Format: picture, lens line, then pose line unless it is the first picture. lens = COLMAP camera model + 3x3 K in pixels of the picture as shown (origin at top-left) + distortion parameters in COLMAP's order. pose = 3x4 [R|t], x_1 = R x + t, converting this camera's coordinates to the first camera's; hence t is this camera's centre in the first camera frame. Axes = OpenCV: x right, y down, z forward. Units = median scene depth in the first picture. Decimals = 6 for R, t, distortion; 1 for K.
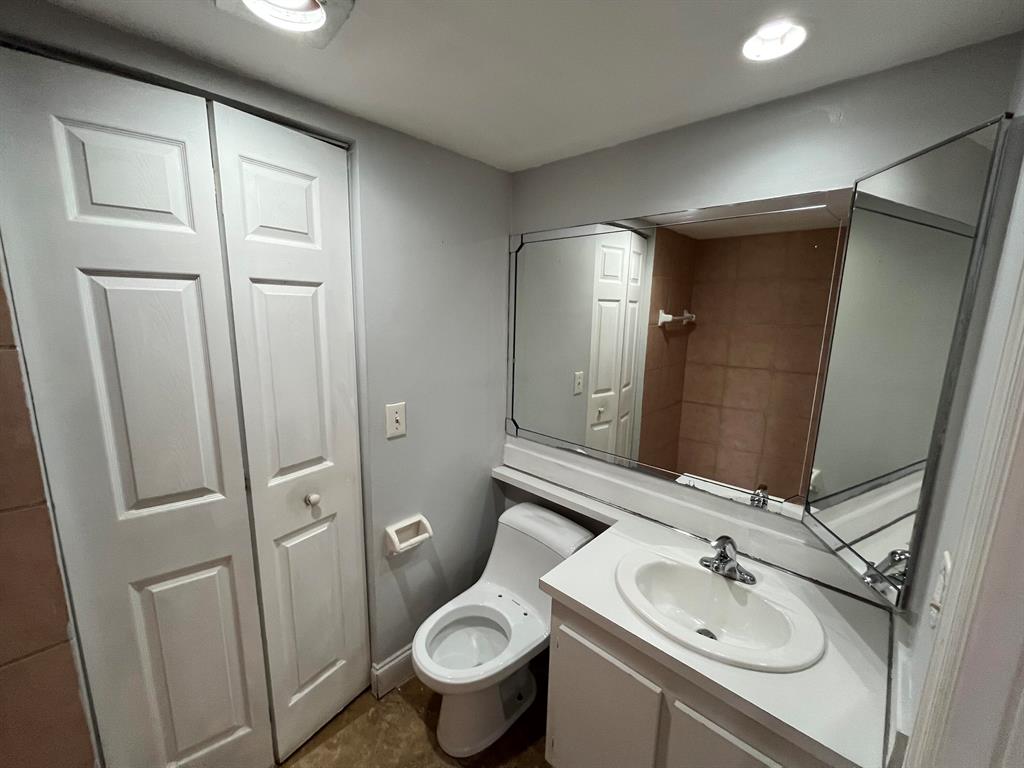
lens RADIAL K [[411.2, 0, 512.4], [0, 411.2, 385.6], [0, 0, 1]] dist [-0.002513, 0.000071]
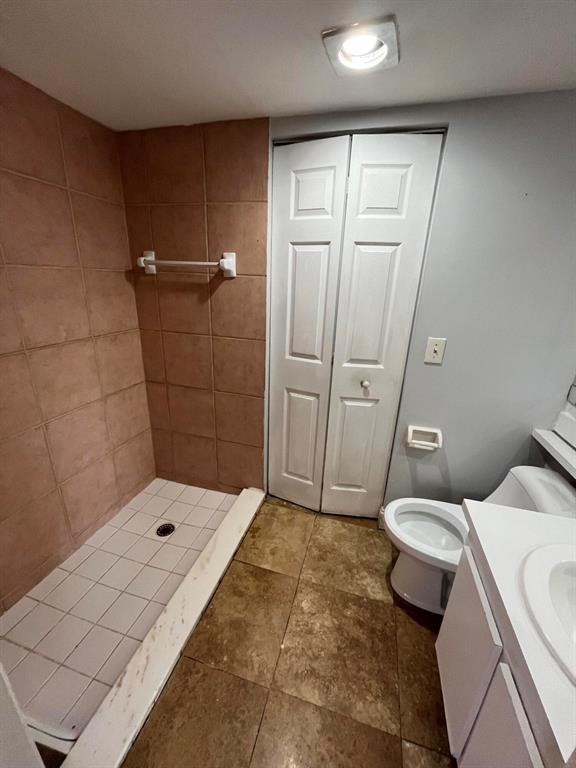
lens RADIAL K [[308.4, 0, 289.2], [0, 308.4, 382.8], [0, 0, 1]] dist [-0.002513, 0.000071]
pose [[0.464673, 0.282999, -0.839041, 0.402275], [-0.184974, 0.957671, 0.220570, 0.057330], [0.865947, 0.052707, 0.497351, 0.127341]]
